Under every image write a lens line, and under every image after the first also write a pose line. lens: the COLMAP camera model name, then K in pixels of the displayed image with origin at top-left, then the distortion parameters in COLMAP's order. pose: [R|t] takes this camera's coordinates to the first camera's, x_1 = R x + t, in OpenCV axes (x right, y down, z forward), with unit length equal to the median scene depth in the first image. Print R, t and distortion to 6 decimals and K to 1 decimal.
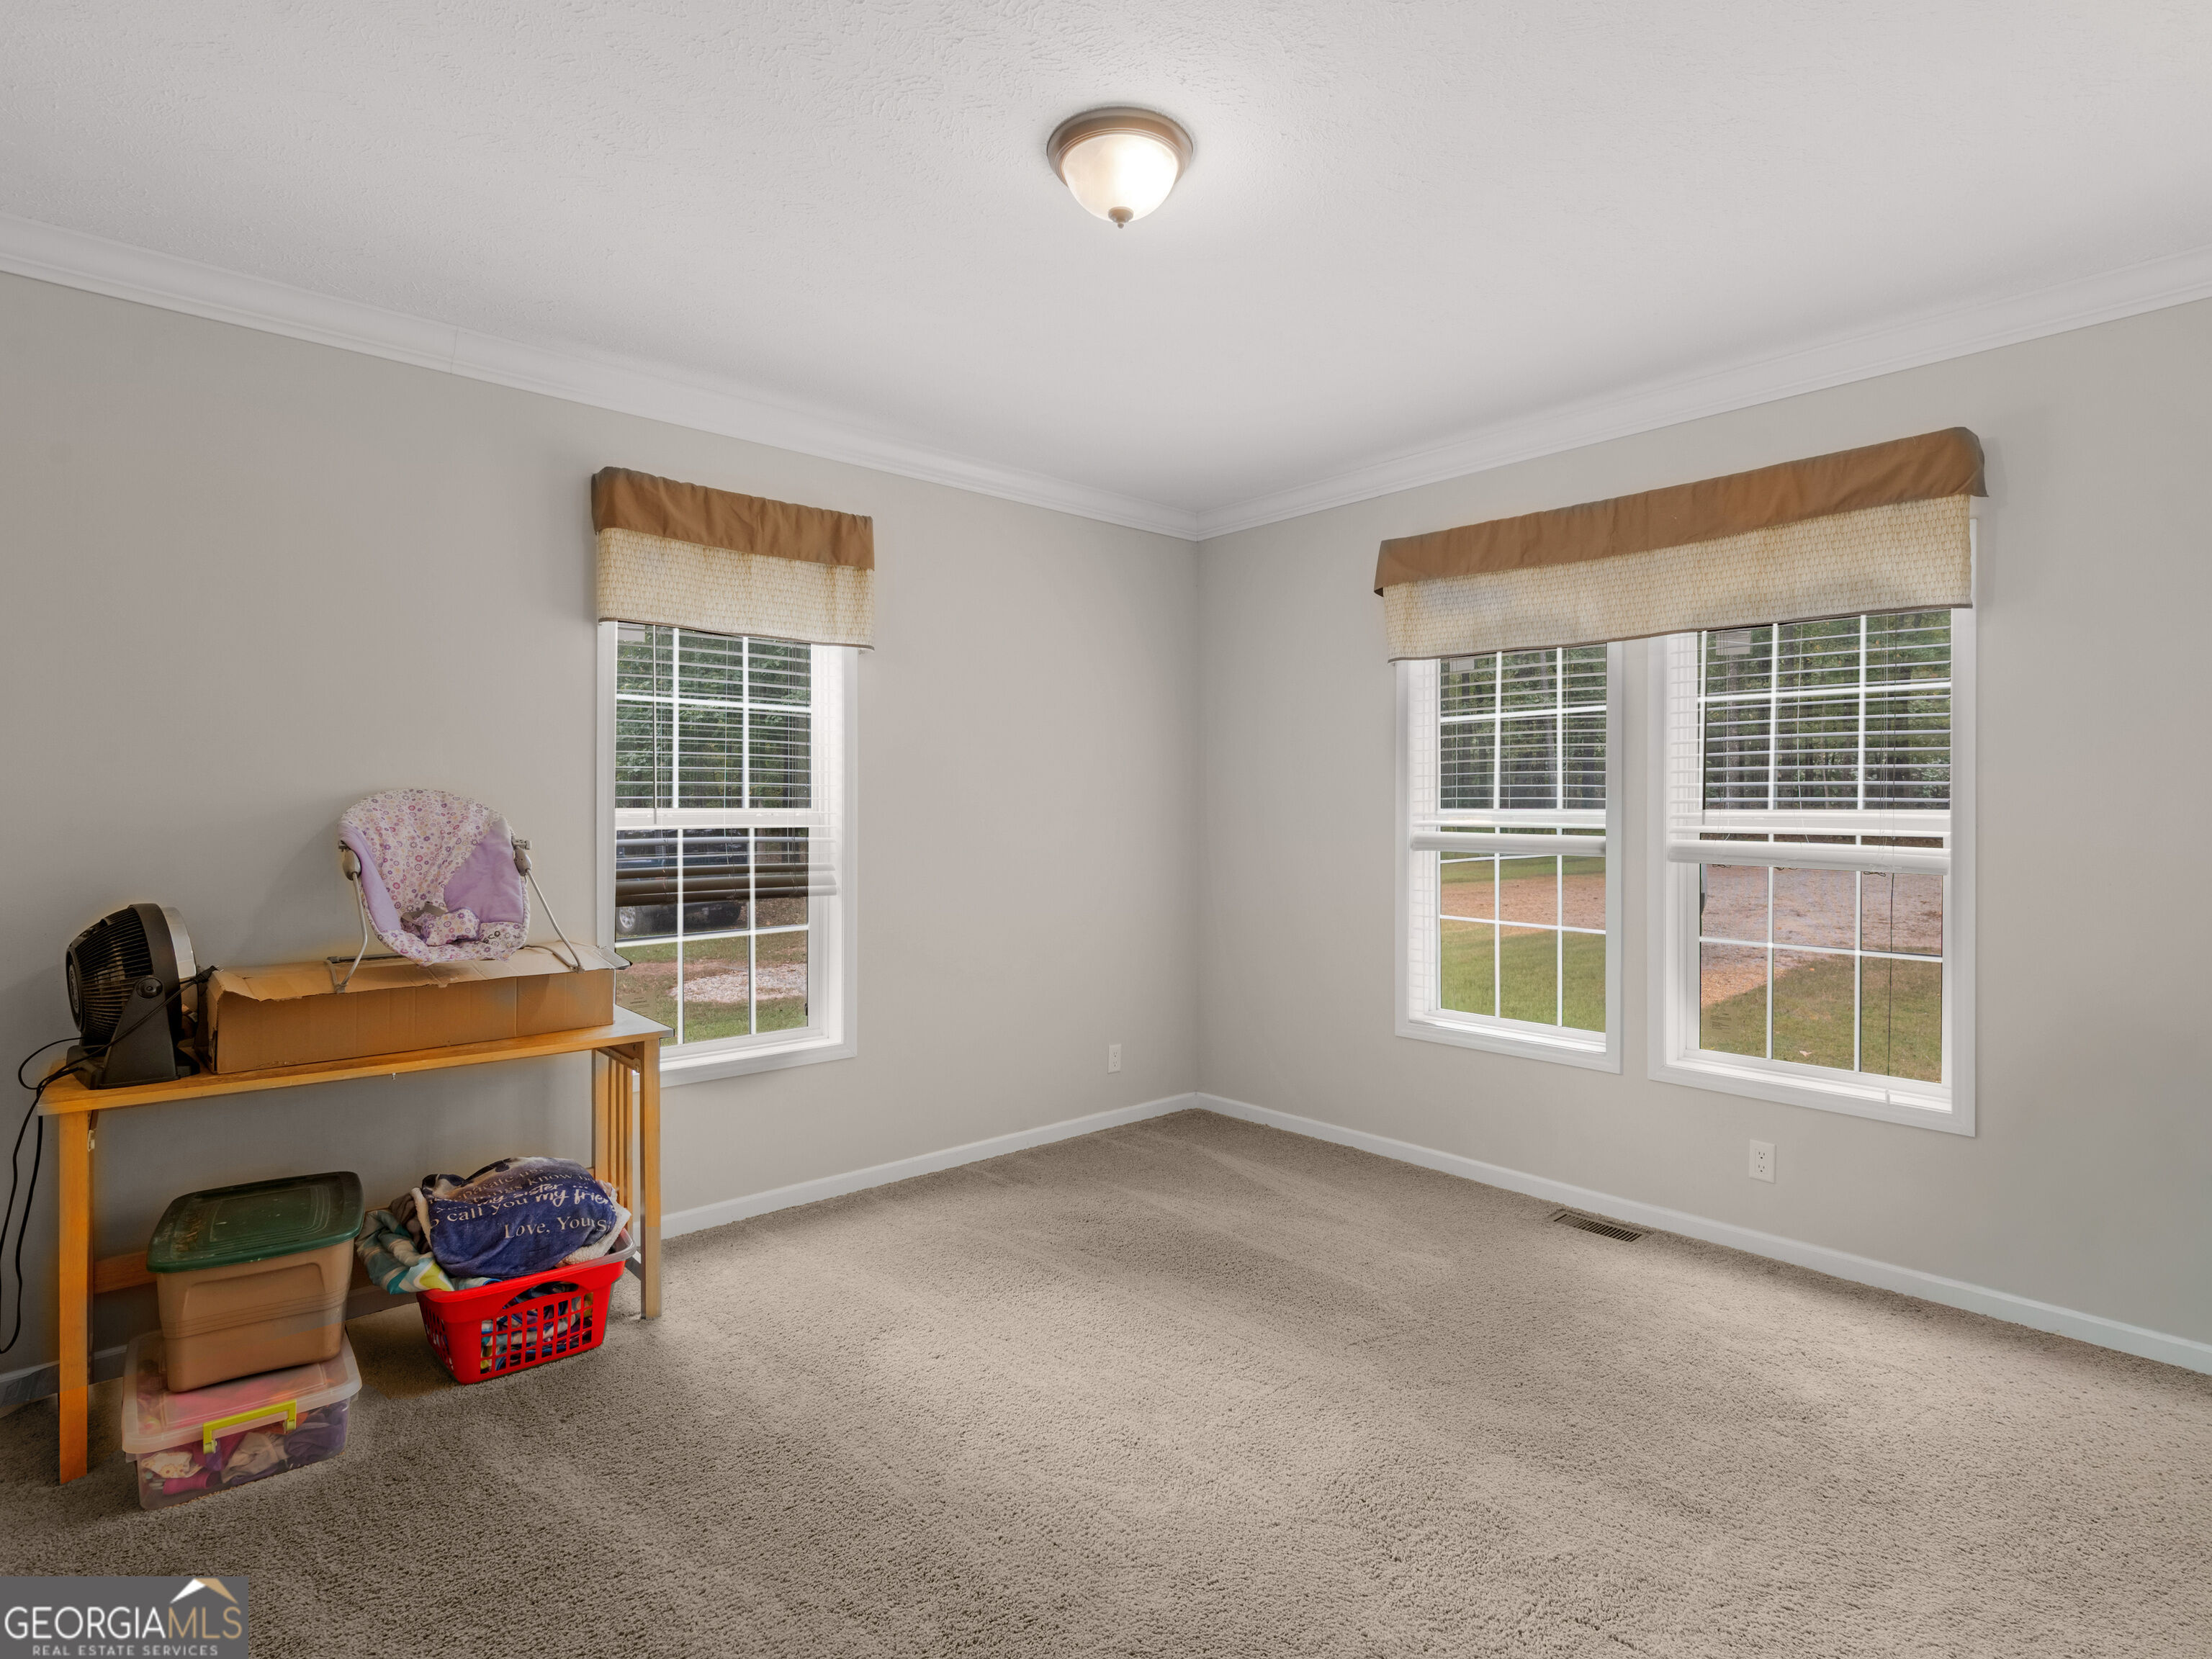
lens RADIAL K [[1158.1, 0, 1139.5], [0, 1158.1, 814.5], [0, 0, 1]] dist [0.001090, -0.000076]
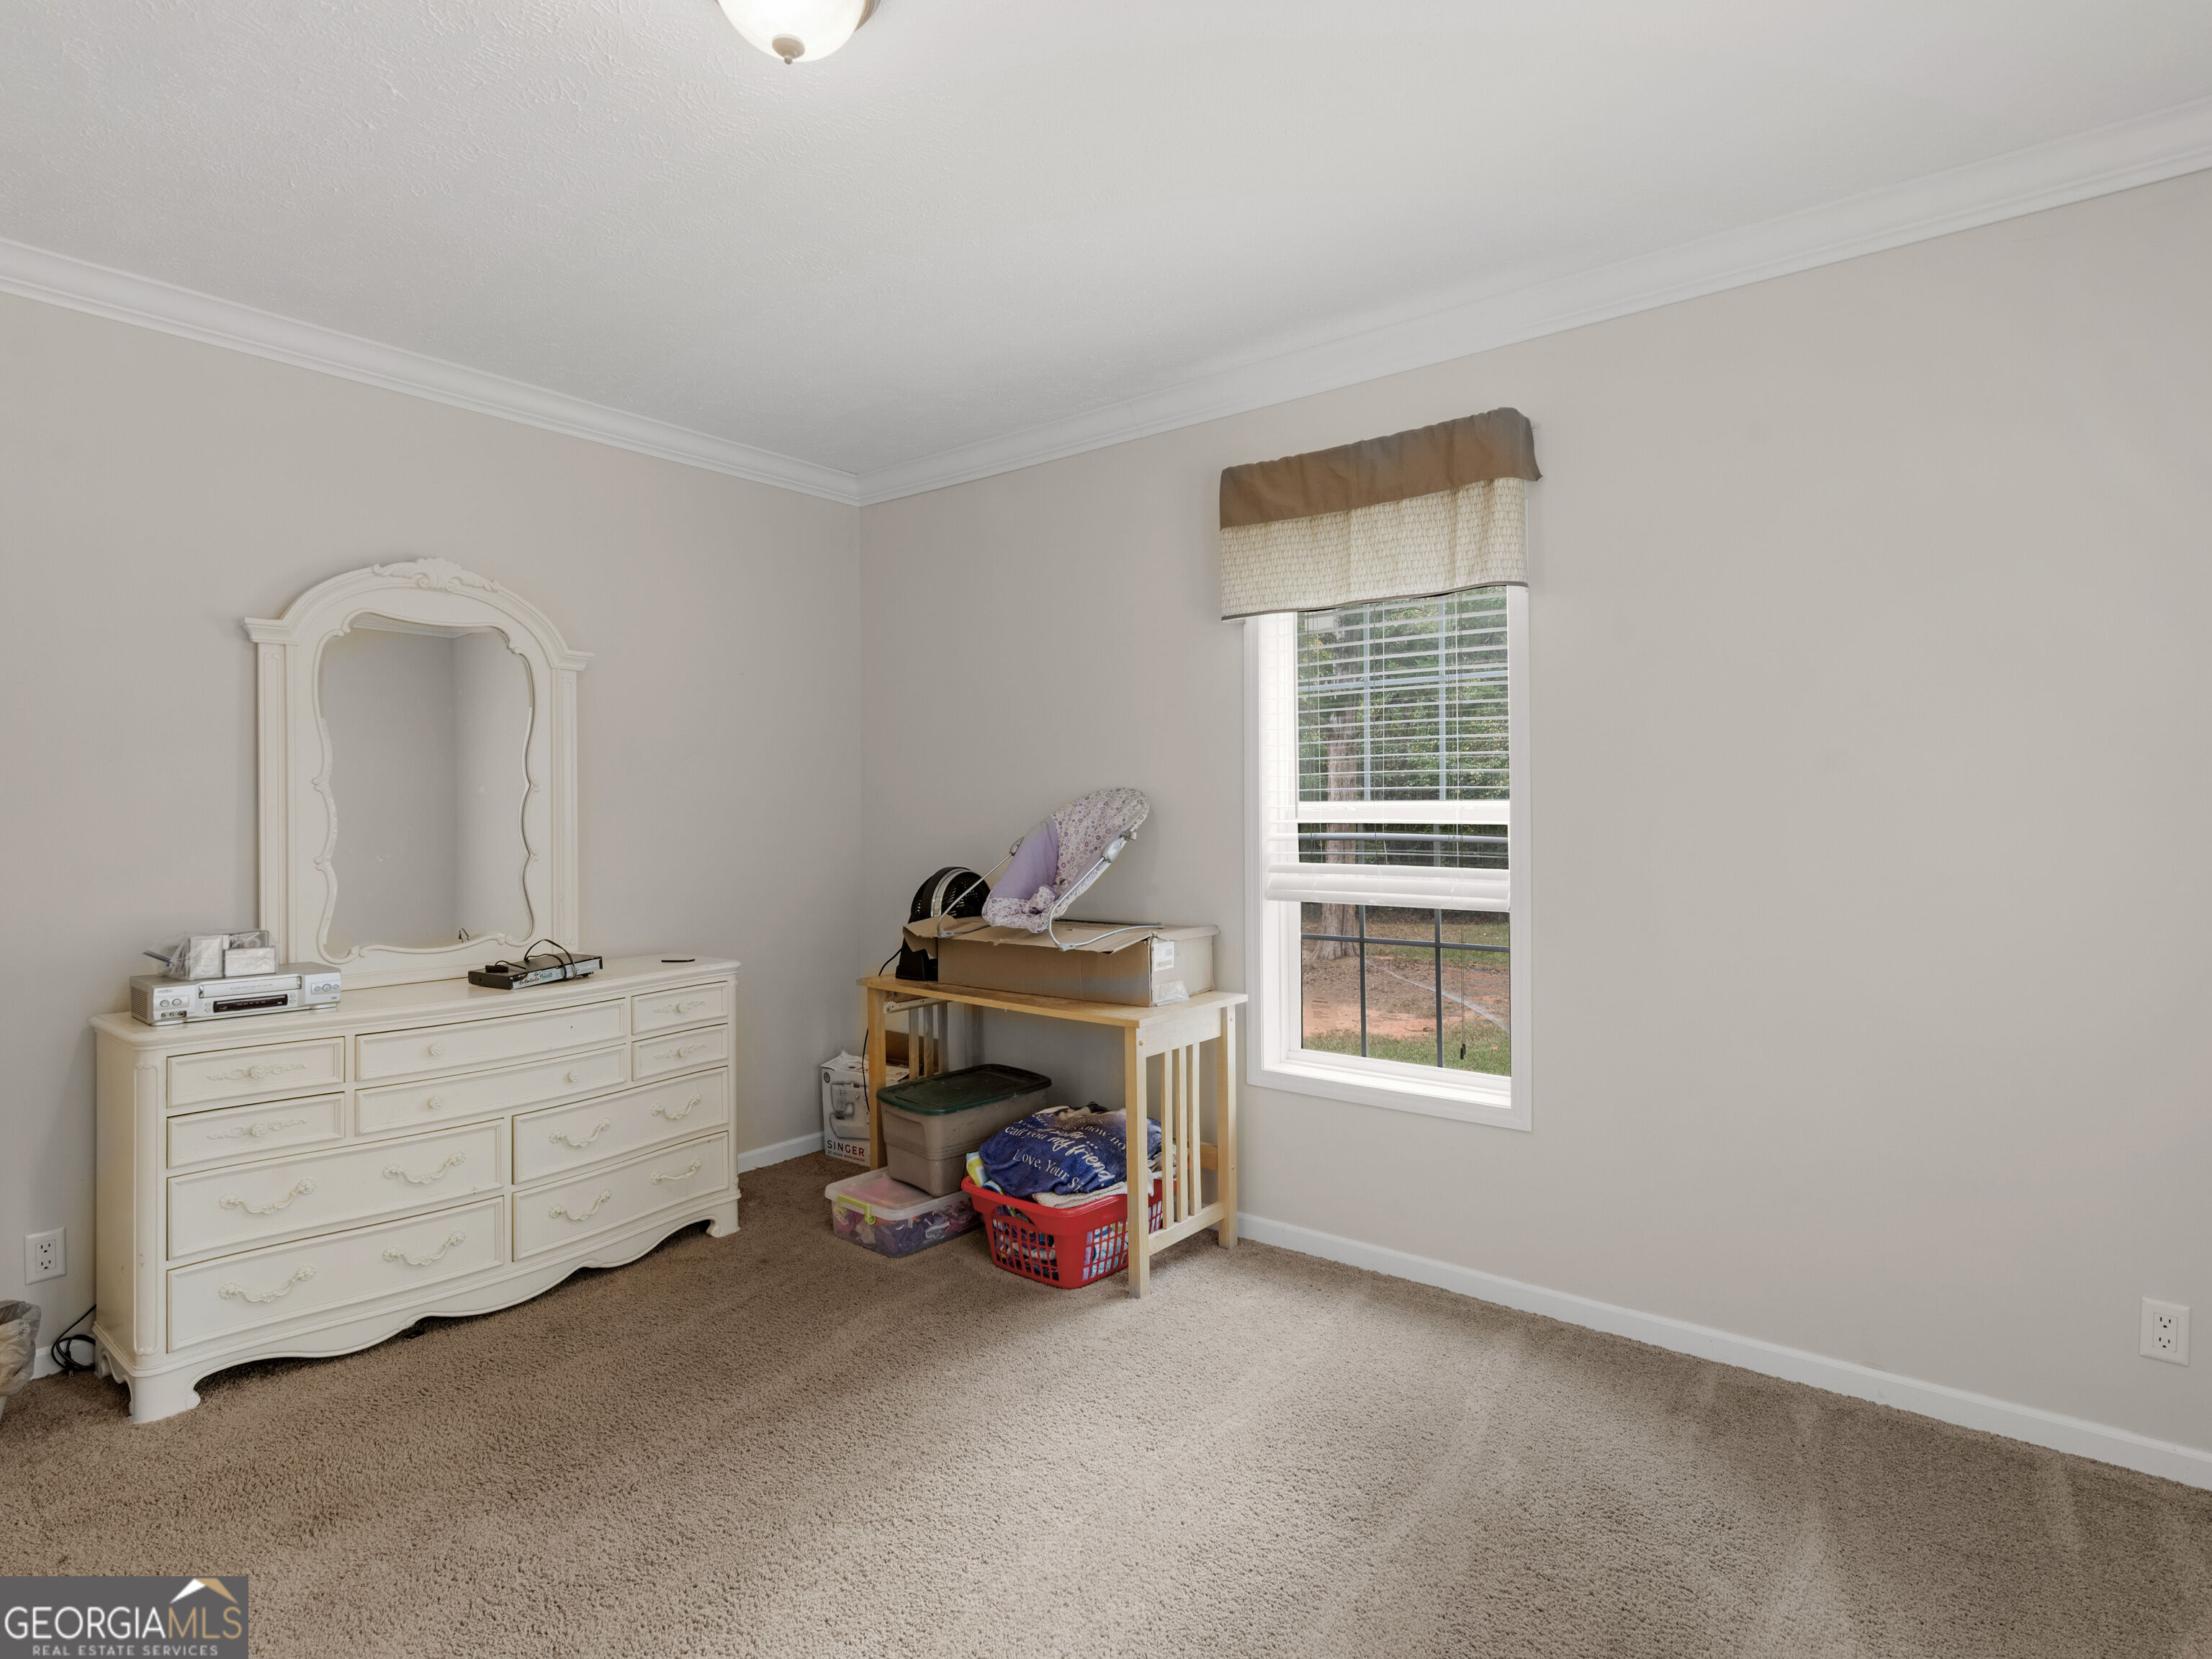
lens RADIAL K [[1147.7, 0, 1101.3], [0, 1147.7, 799.1], [0, 0, 1]] dist [-0.003240, -0.001114]
pose [[0.150040, -0.004254, -0.988671, 0.490291], [0.006088, 0.999976, -0.003379, -0.005074], [0.988661, -0.005512, 0.150063, 0.680812]]
